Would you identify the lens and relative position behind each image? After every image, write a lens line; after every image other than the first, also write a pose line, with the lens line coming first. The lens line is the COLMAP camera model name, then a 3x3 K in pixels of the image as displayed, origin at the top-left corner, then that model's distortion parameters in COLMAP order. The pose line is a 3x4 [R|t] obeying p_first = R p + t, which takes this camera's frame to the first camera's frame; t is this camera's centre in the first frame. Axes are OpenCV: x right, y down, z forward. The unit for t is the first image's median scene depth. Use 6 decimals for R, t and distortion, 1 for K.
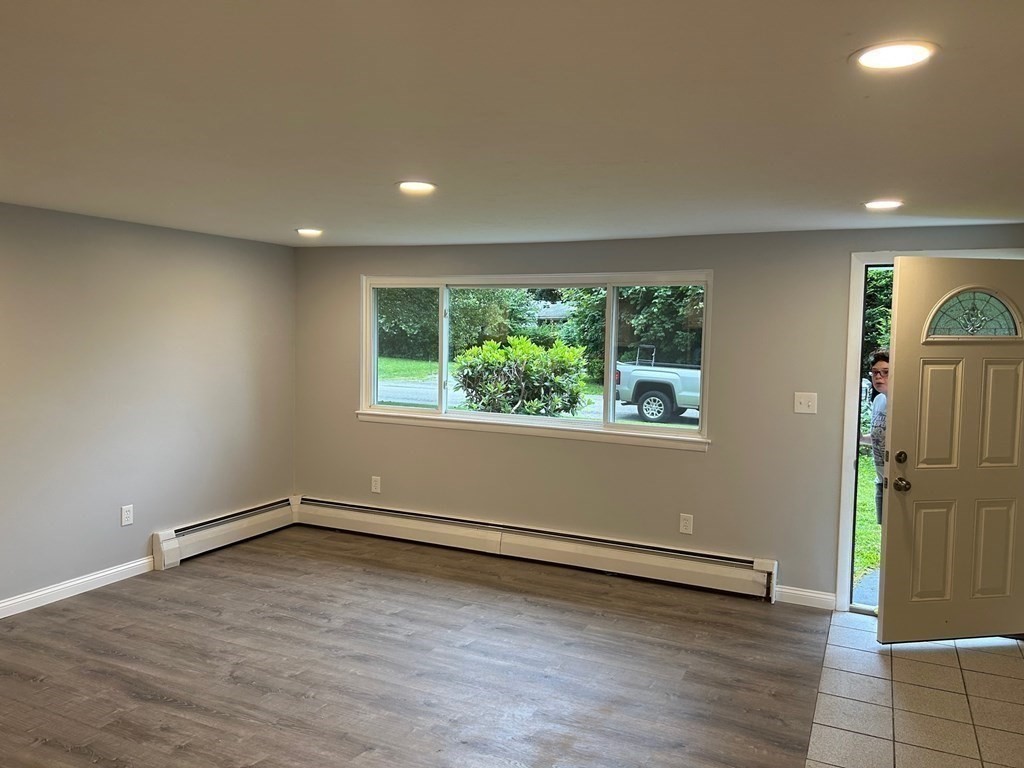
lens RADIAL K [[767.2, 0, 520.1], [0, 767.2, 383.6], [0, 0, 1]] dist [0.056423, -0.074353]
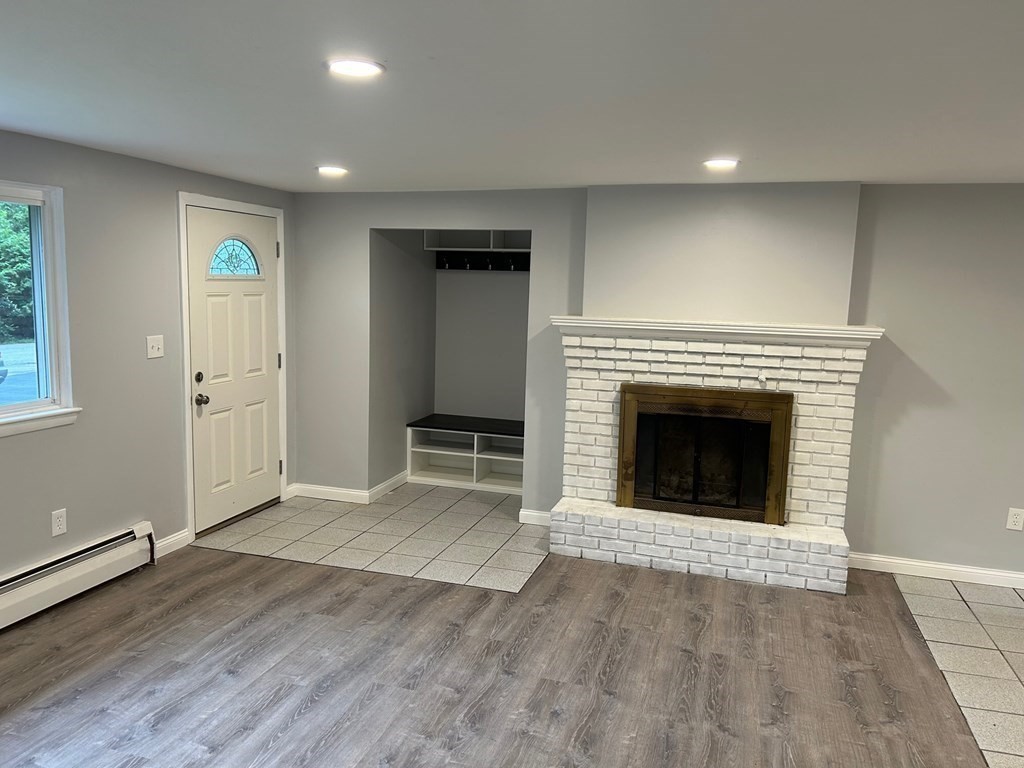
lens RADIAL K [[767.2, 0, 506.6], [0, 767.2, 382.9], [0, 0, 1]] dist [0.056423, -0.074353]
pose [[-0.136691, -0.150638, 0.979093, -0.644751], [0.037279, 0.986888, 0.157041, -0.065904], [-0.989912, 0.057966, -0.129284, 0.724492]]
